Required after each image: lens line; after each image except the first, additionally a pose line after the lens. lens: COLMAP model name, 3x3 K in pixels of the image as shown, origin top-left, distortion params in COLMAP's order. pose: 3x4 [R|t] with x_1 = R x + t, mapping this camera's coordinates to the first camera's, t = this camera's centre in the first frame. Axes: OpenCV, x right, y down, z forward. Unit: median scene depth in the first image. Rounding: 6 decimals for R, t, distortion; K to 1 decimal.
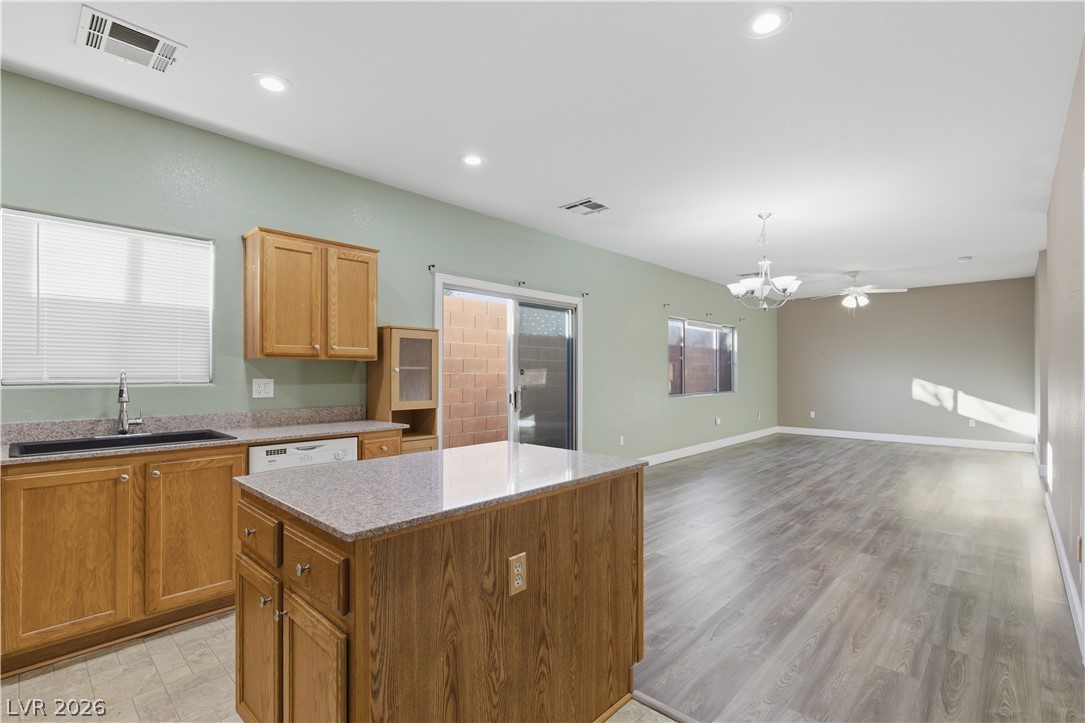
lens RADIAL K [[488.1, 0, 556.7], [0, 488.1, 373.7], [0, 0, 1]] dist [-0.004016, 0.001291]
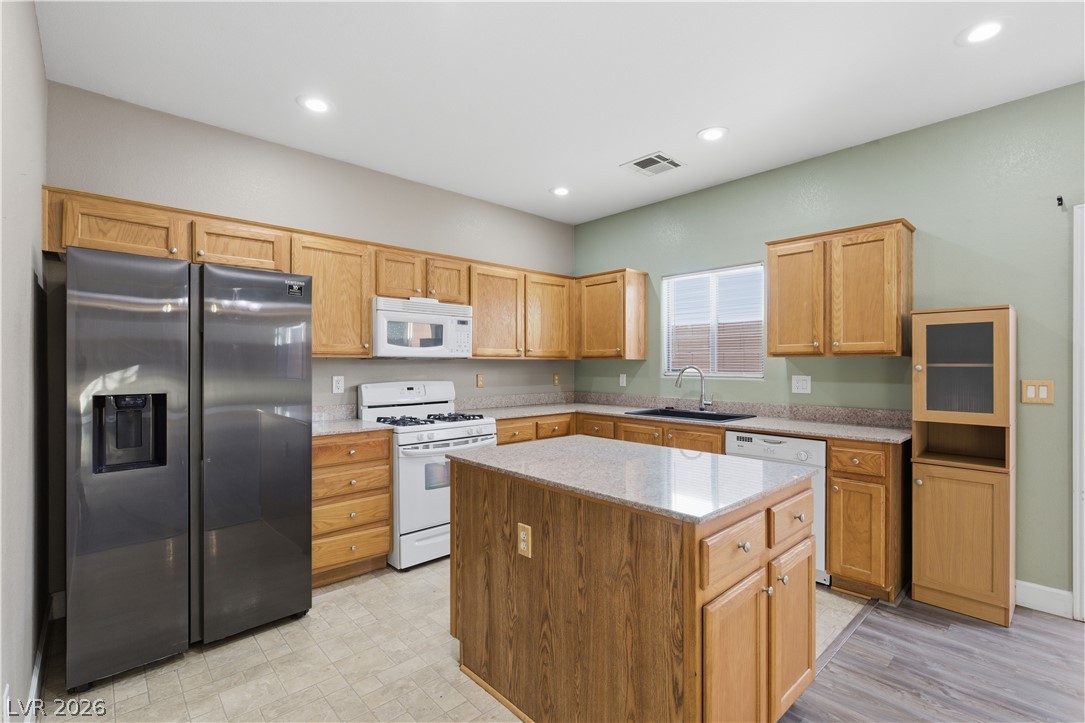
lens RADIAL K [[488.1, 0, 548.2], [0, 488.1, 361.9], [0, 0, 1]] dist [-0.004016, 0.001291]
pose [[-0.061906, -0.003721, -0.998075, 0.426879], [-0.002491, 0.999991, -0.003574, -0.012052], [0.998079, 0.002265, -0.061914, 0.425349]]
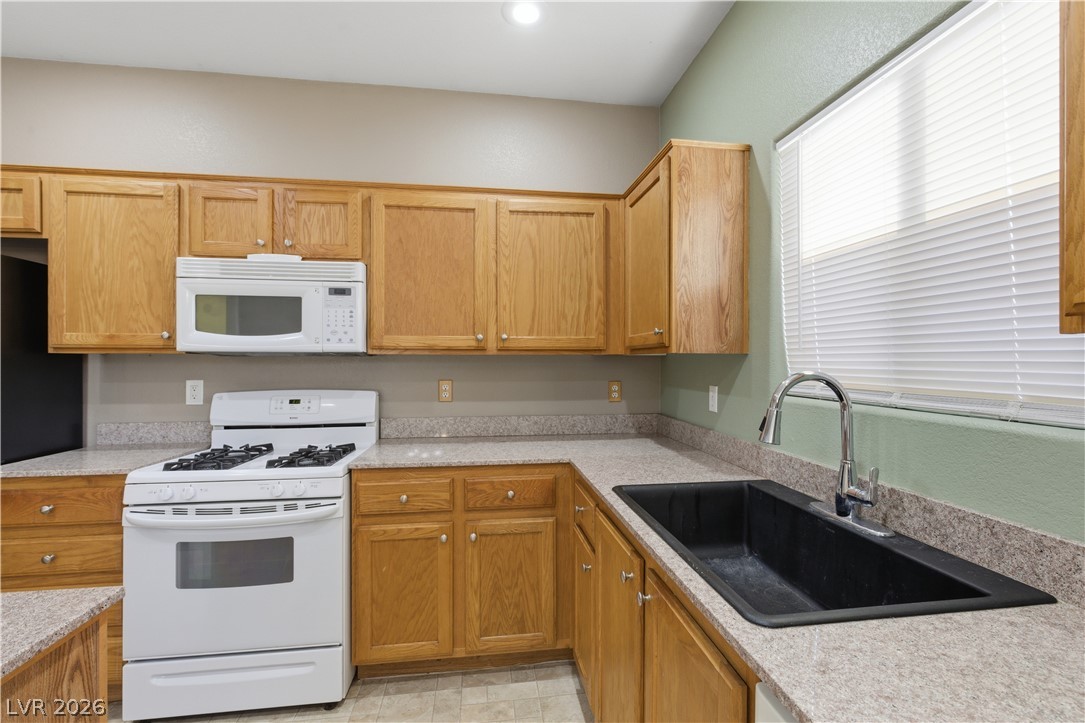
lens RADIAL K [[488.1, 0, 546.1], [0, 488.1, 360.8], [0, 0, 1]] dist [-0.004016, 0.001291]
pose [[-0.619984, -0.000090, -0.784614, -0.242120], [-0.002580, 0.999995, 0.001924, -0.015795], [0.784610, 0.003217, -0.619981, 0.730107]]
